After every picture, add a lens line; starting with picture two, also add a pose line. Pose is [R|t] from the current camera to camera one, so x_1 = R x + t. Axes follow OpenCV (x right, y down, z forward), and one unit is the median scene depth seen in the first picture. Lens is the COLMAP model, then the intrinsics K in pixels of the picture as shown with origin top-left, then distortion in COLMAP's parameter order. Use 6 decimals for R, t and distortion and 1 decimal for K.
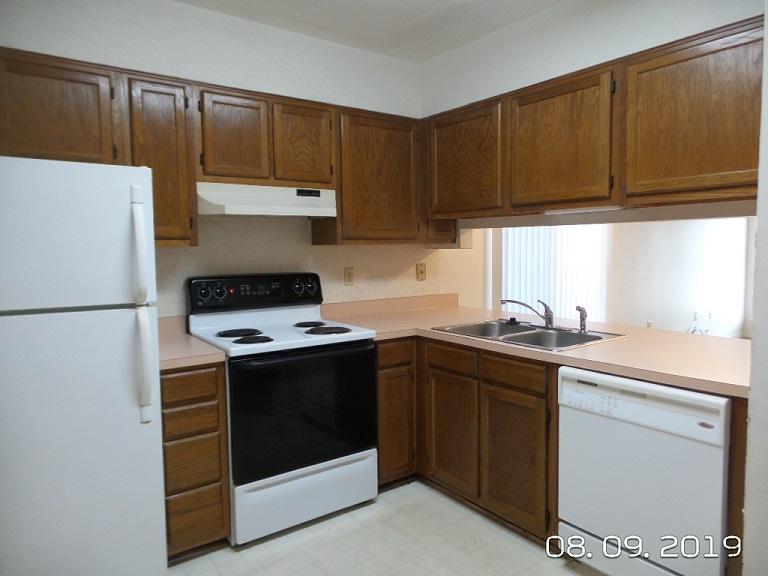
lens RADIAL K [[557.2, 0, 384.0], [0, 557.2, 288.0], [0, 0, 1]] dist [-0.006522, -0.000548]
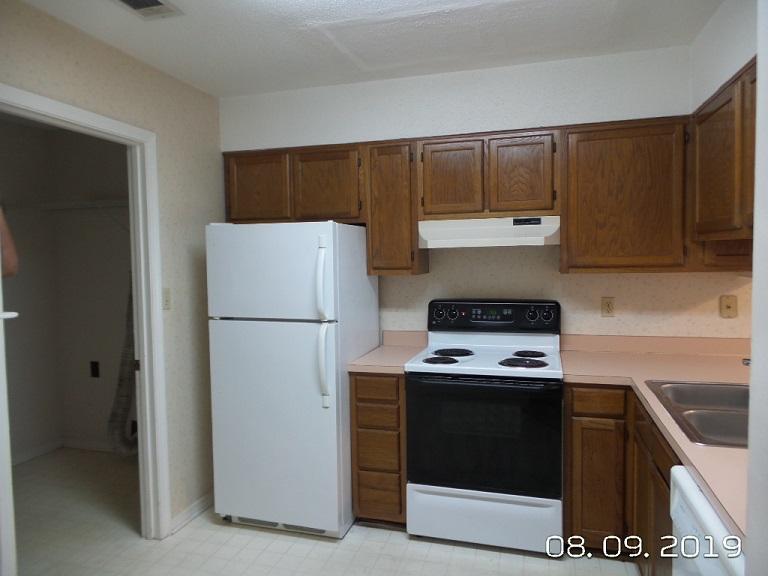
lens RADIAL K [[521.9, 0, 389.7], [0, 521.9, 286.5], [0, 0, 1]] dist [-0.018952, -0.001752]
pose [[0.584363, 0.041275, -0.810442, 0.488169], [-0.049294, 0.998667, 0.015317, -0.058181], [0.809994, 0.030999, 0.585619, 0.268462]]
